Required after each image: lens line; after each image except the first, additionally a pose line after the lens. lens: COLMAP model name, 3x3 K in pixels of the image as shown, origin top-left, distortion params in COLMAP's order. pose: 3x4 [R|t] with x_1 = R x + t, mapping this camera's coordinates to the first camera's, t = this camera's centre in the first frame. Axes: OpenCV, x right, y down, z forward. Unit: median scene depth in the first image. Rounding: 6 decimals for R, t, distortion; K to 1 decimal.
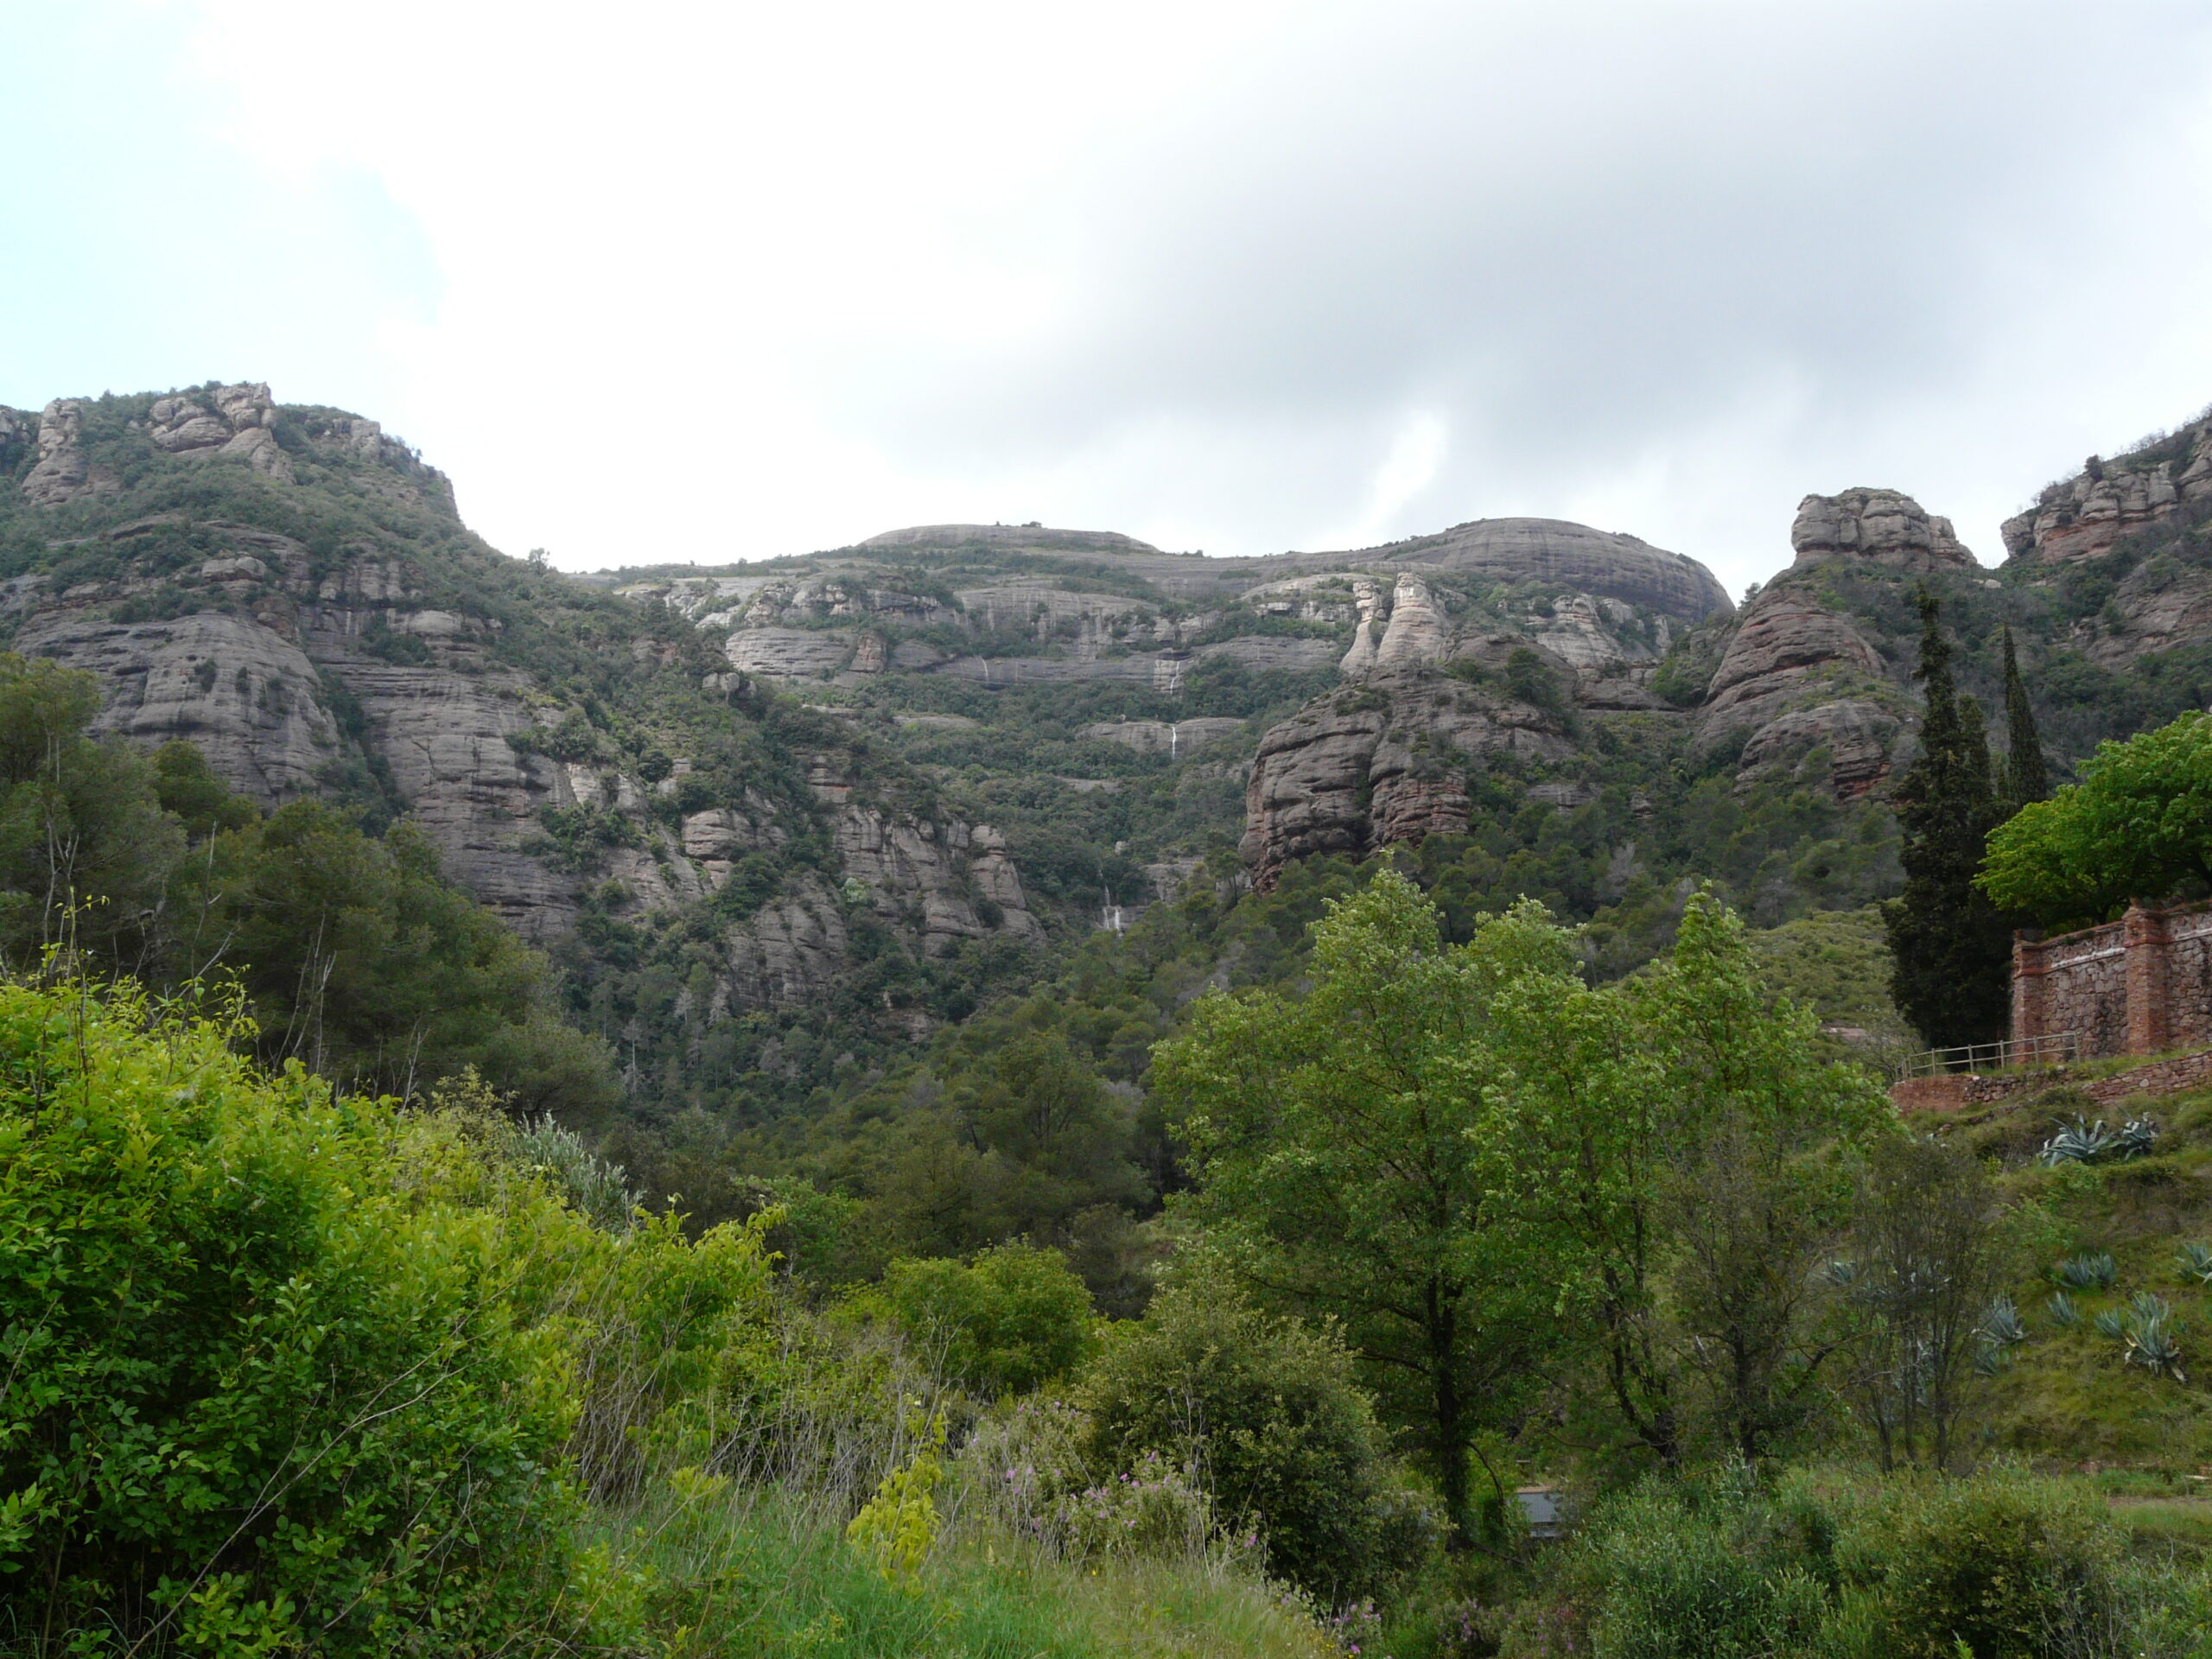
lens RADIAL K [[2480.1, 0, 1106.0], [0, 2480.1, 829.5], [0, 0, 1]] dist [-0.120444, 0.293278]
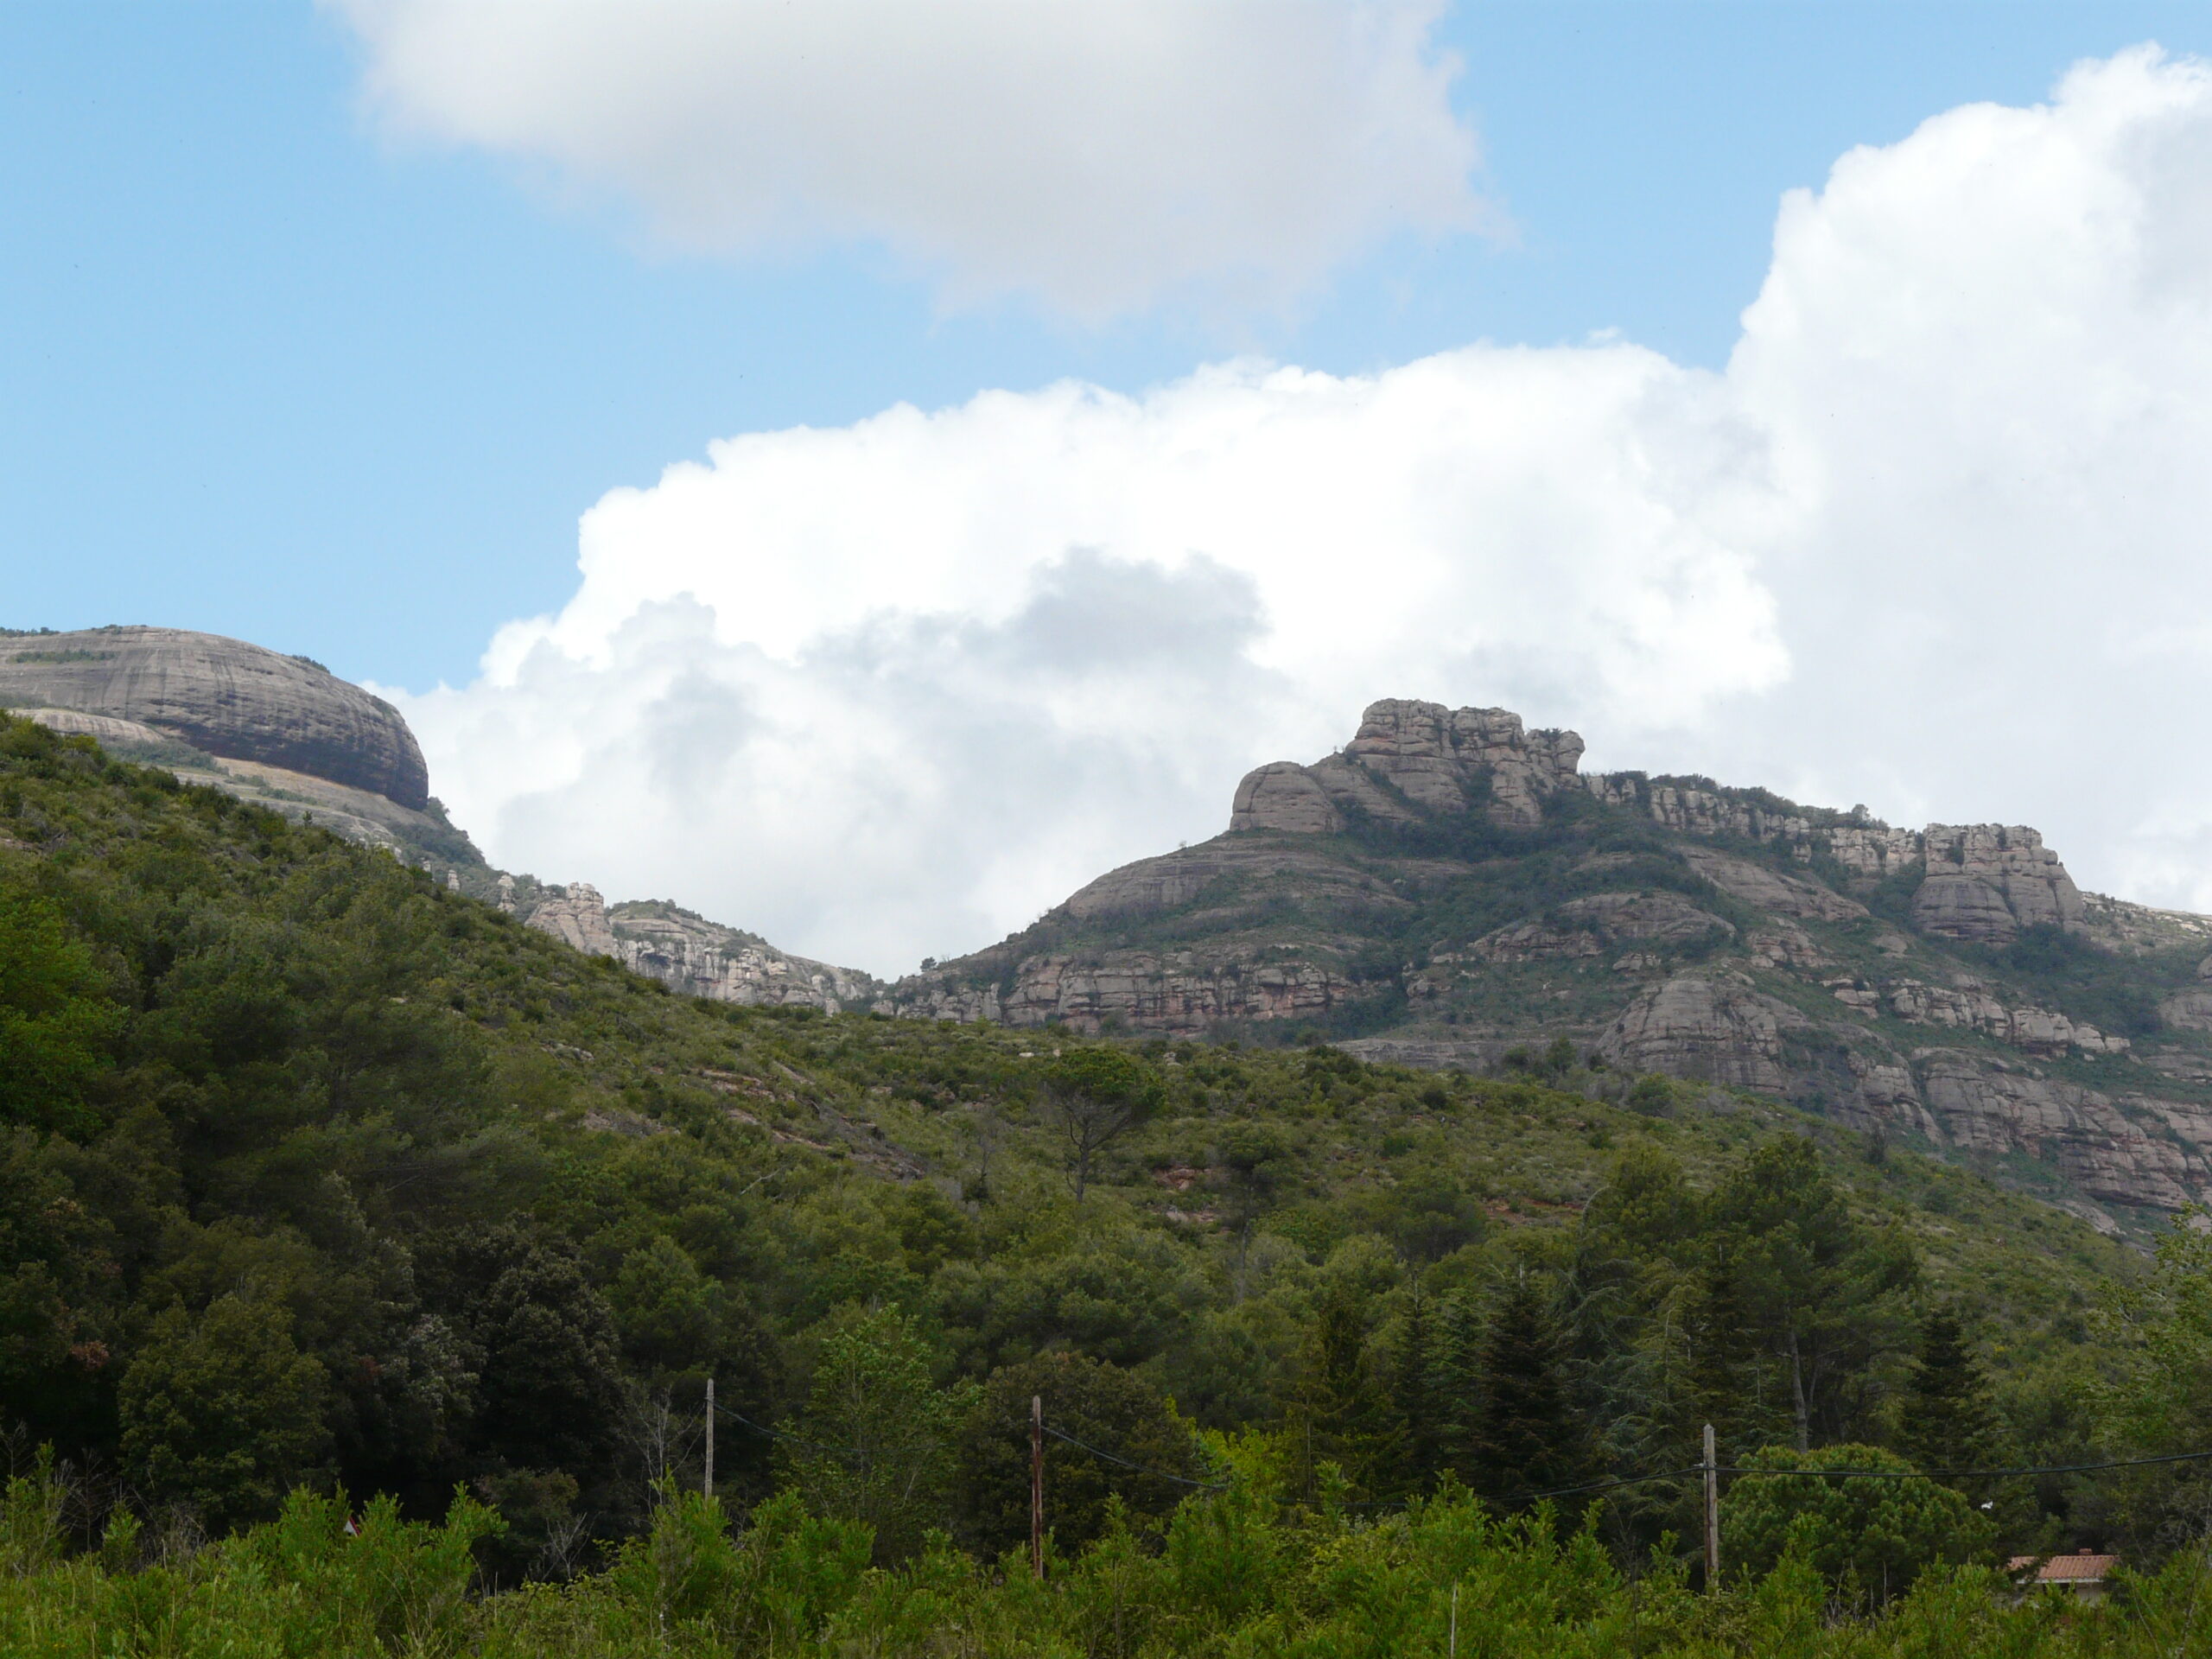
lens RADIAL K [[6478.9, 0, 1106.0], [0, 6478.9, 829.5], [0, 0, 1]] dist [-0.110904, 0.238933]
pose [[0.877763, 0.084437, 0.471595, -1.179275], [-0.116684, 0.992383, 0.039498, -0.380147], [-0.464668, -0.089698, 0.880930, -2.114560]]
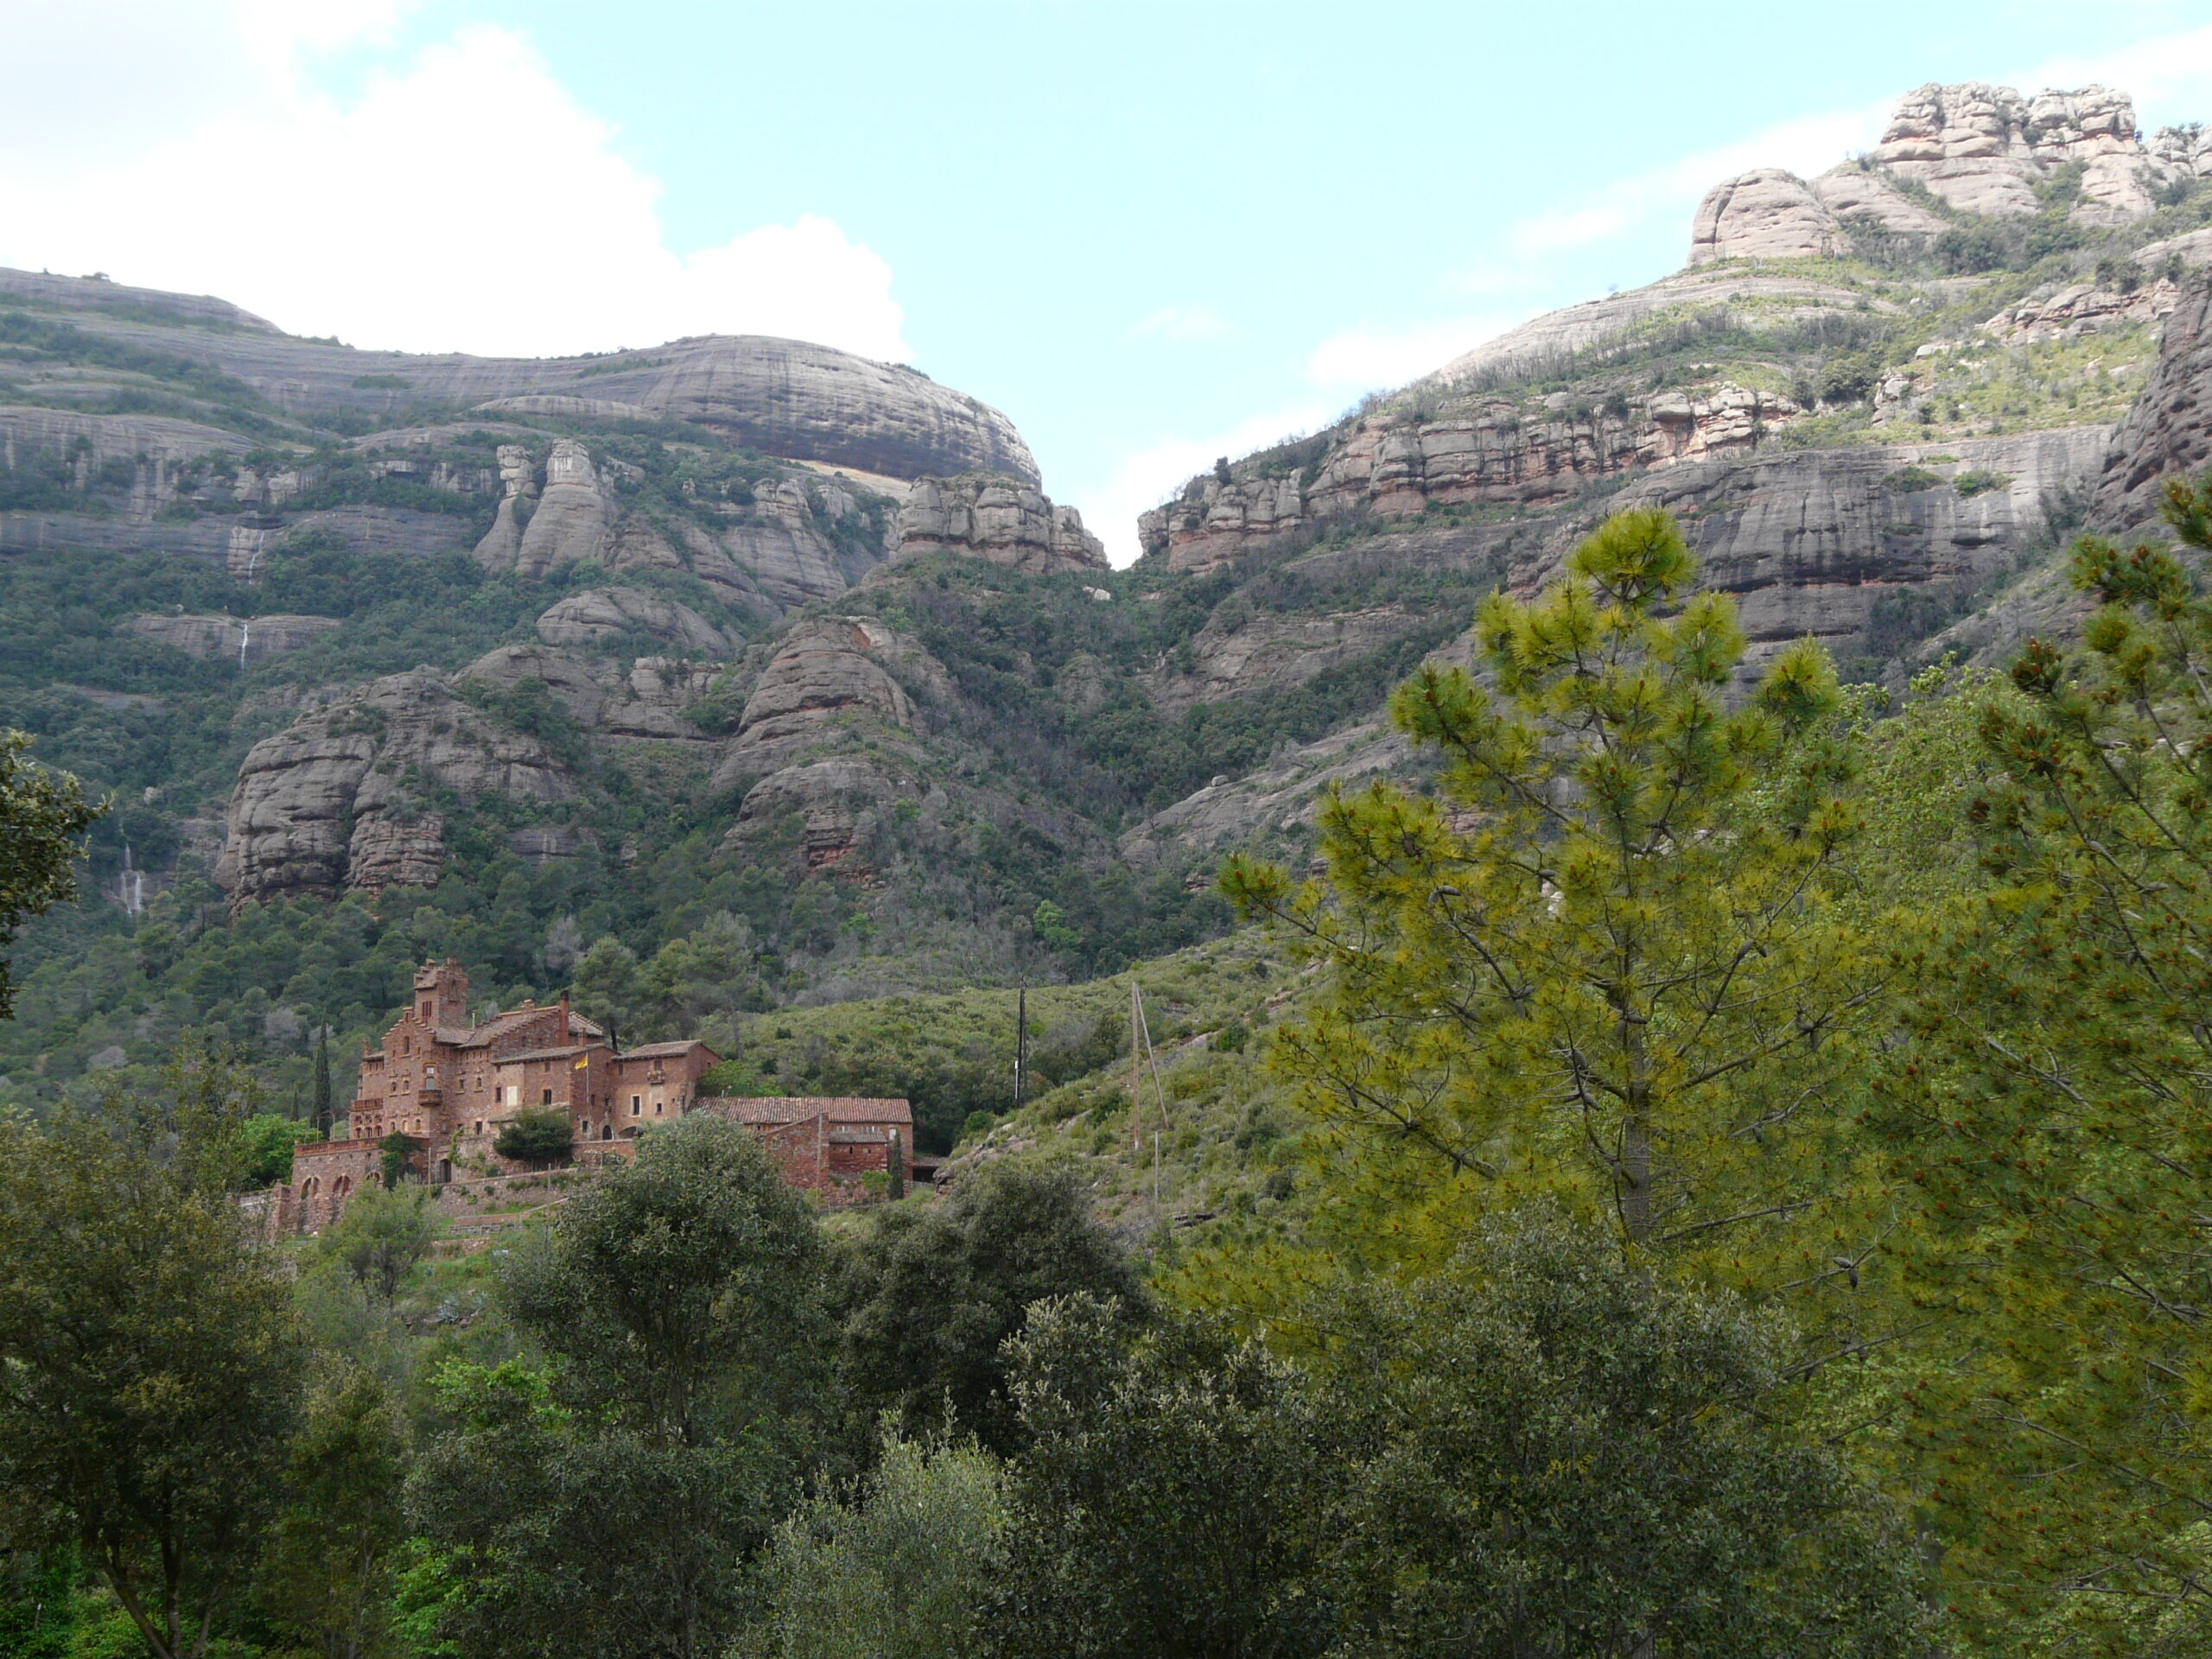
lens RADIAL K [[3913.7, 0, 1106.0], [0, 3913.7, 829.5], [0, 0, 1]] dist [0.132372, 0.315833]
pose [[0.978137, 0.040466, 0.203985, 0.066573], [-0.051496, 0.997468, 0.049056, -0.083641], [-0.201484, -0.058488, 0.977744, -0.437733]]
